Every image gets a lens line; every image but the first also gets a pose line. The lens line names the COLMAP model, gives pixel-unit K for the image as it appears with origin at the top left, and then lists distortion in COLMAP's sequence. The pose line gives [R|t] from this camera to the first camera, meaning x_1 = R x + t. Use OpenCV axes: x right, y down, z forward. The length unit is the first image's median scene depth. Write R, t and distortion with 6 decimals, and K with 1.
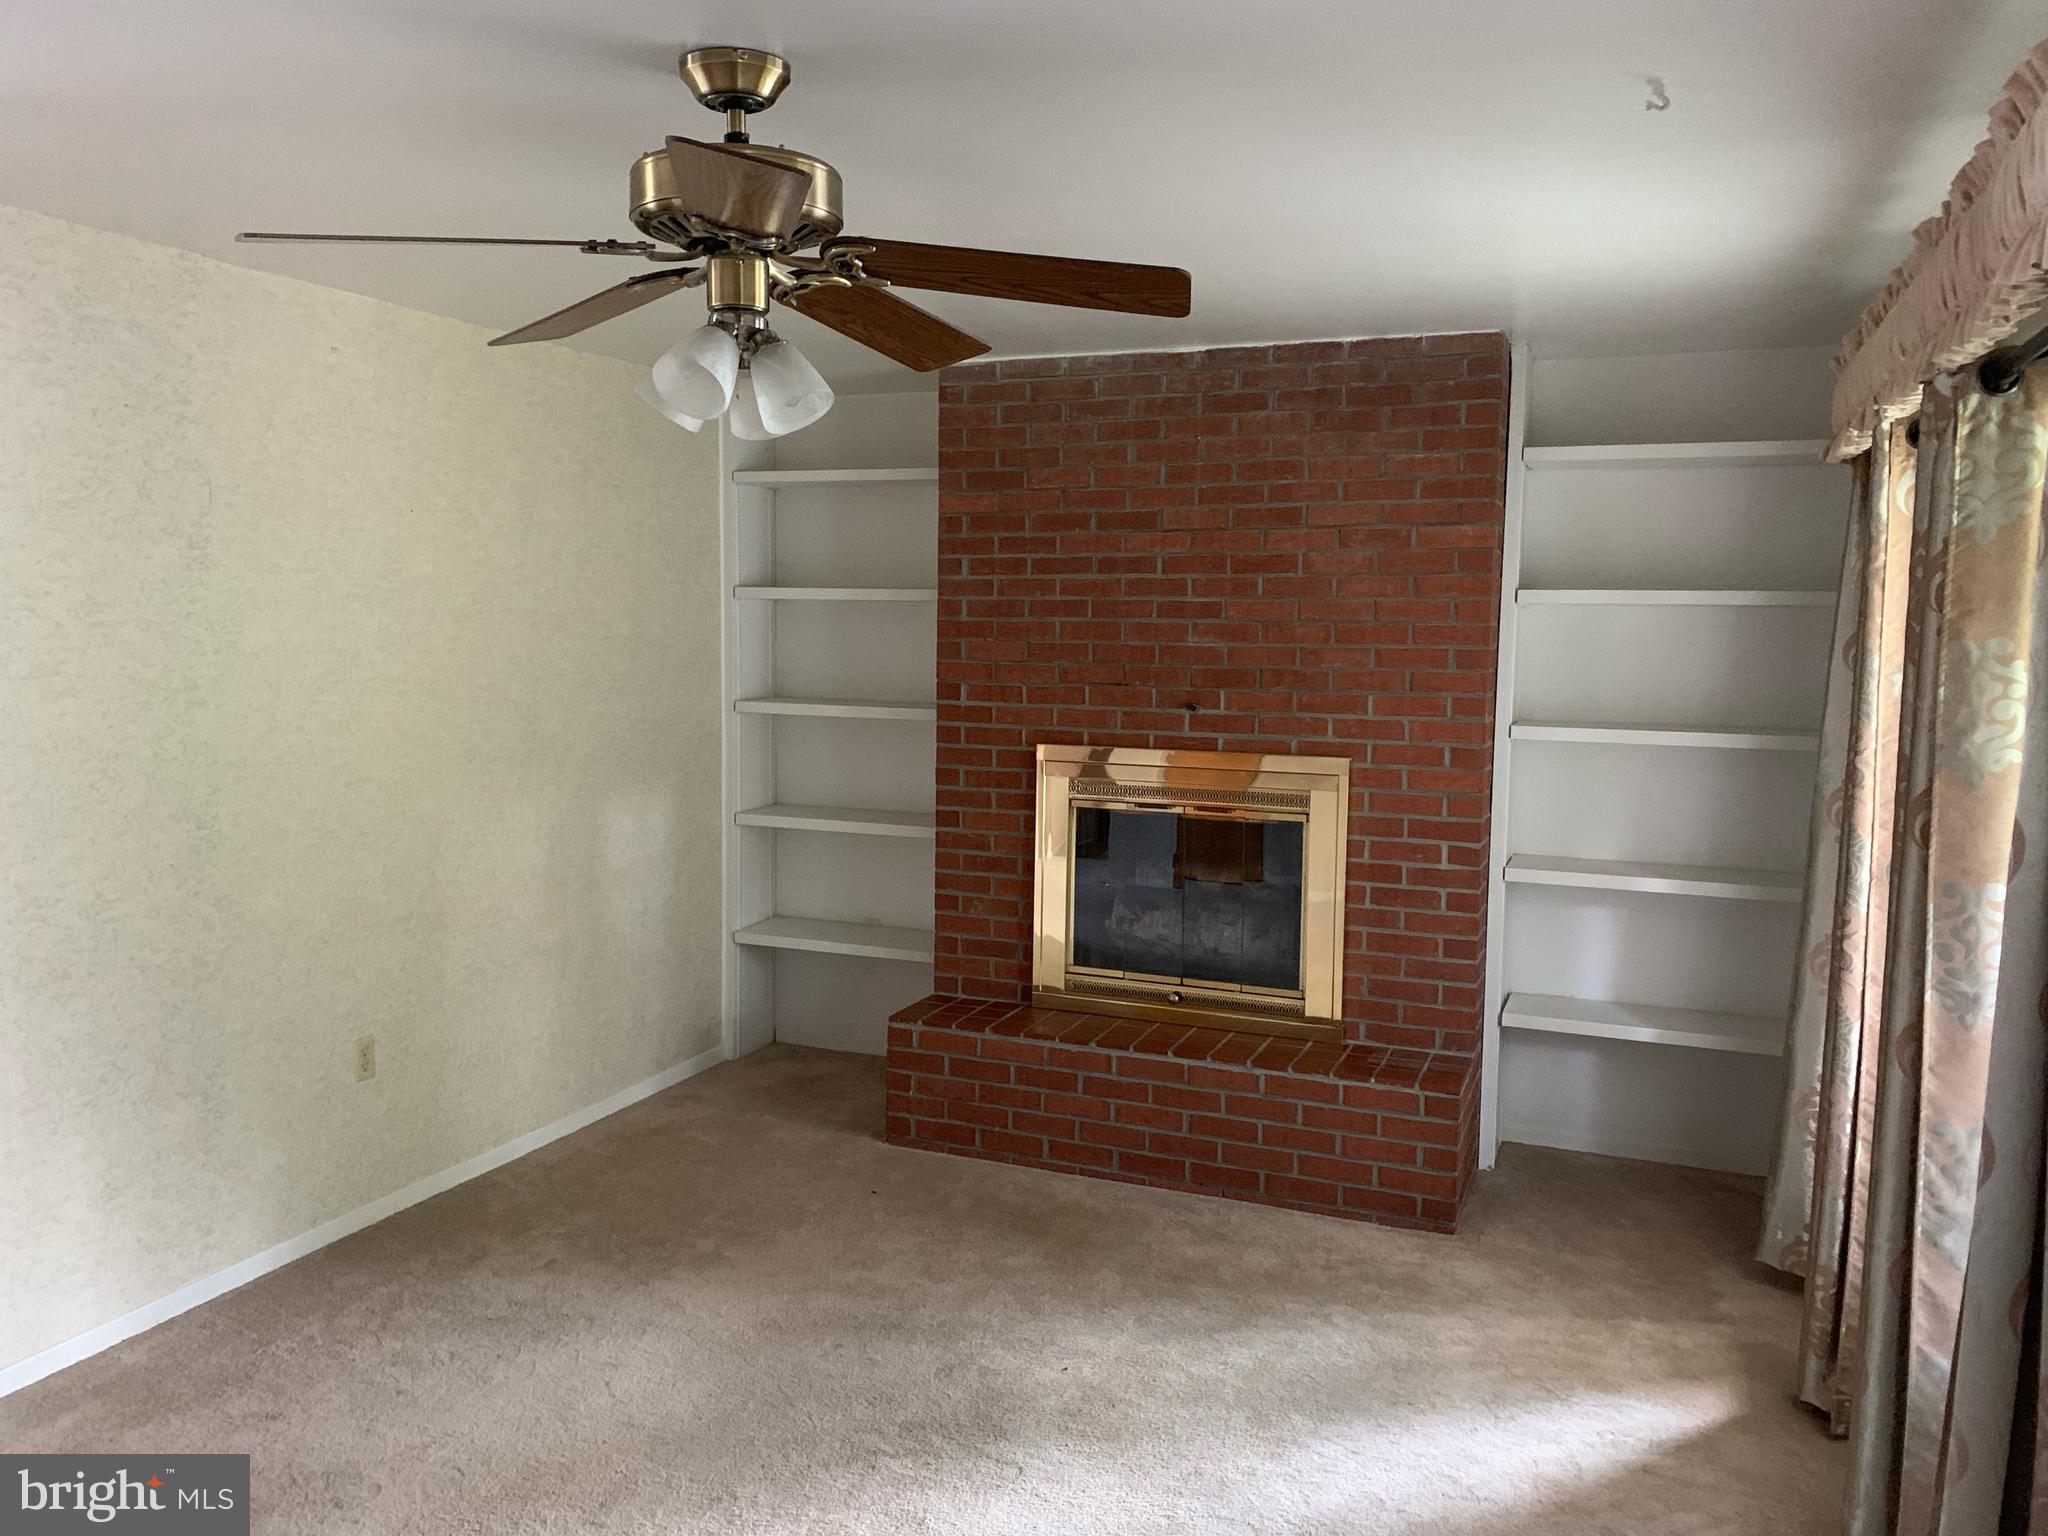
lens RADIAL K [[1557.4, 0, 1024.0], [0, 1557.4, 768.0], [0, 0, 1]] dist [0.143060, -0.254580]
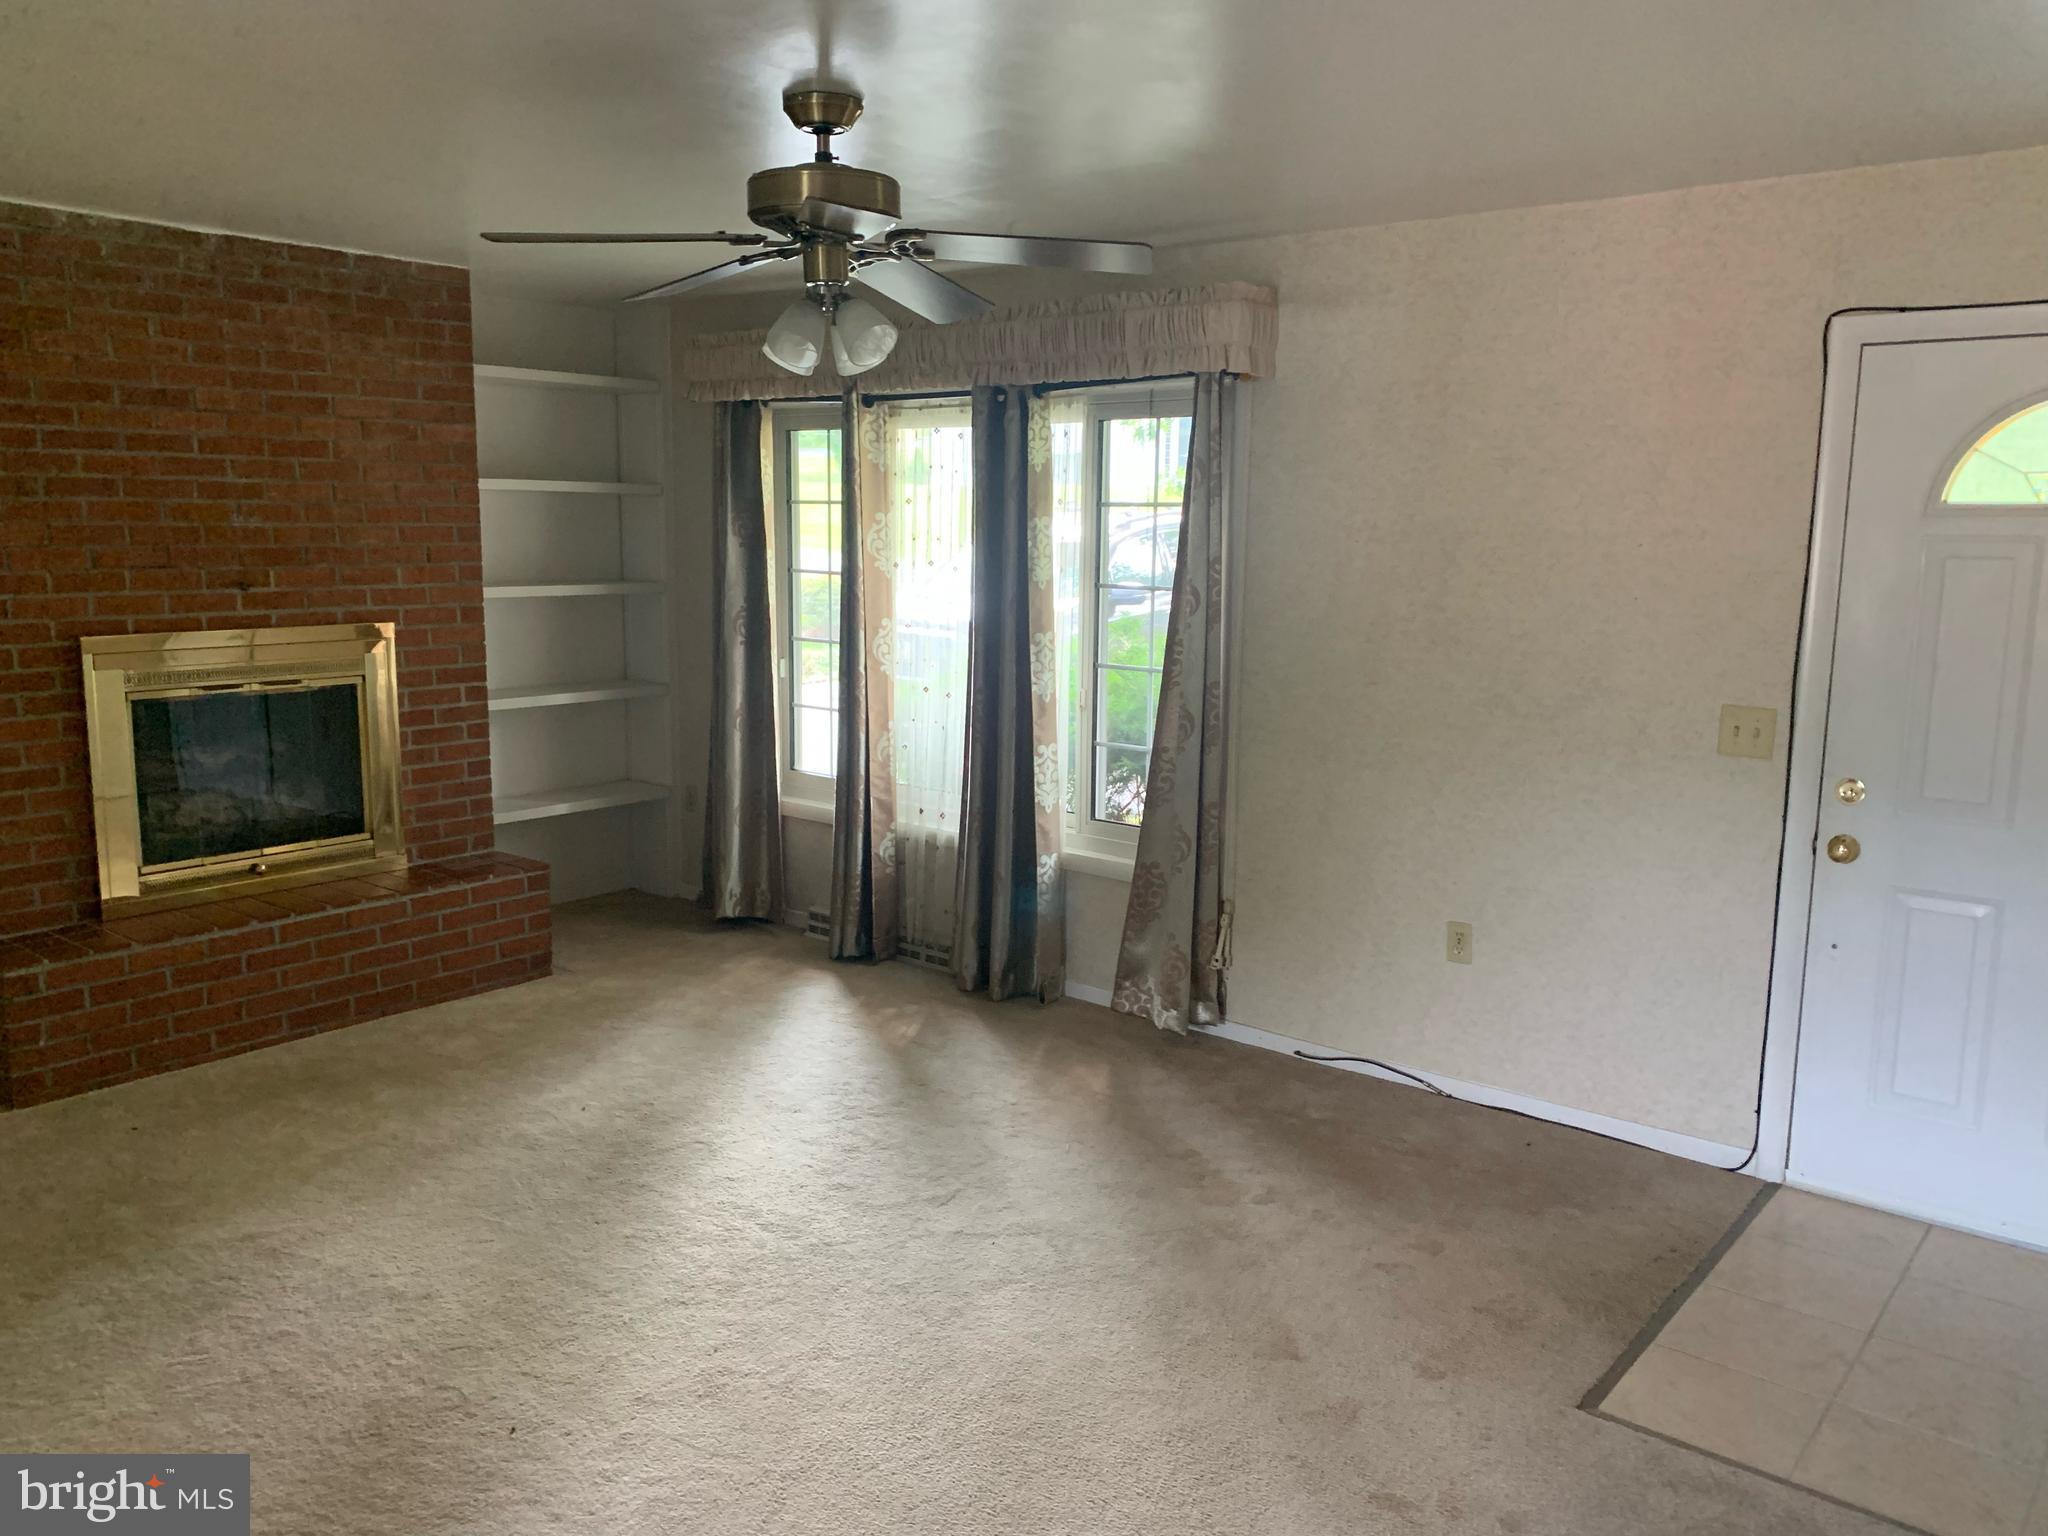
lens RADIAL K [[1544.5, 0, 1024.0], [0, 1544.5, 768.0], [0, 0, 1]] dist [-0.001147, -0.002036]
pose [[0.281818, -0.164675, 0.945230, -0.745892], [0.076782, 0.985872, 0.148864, -0.033721], [-0.956391, 0.030624, 0.290481, 0.223543]]
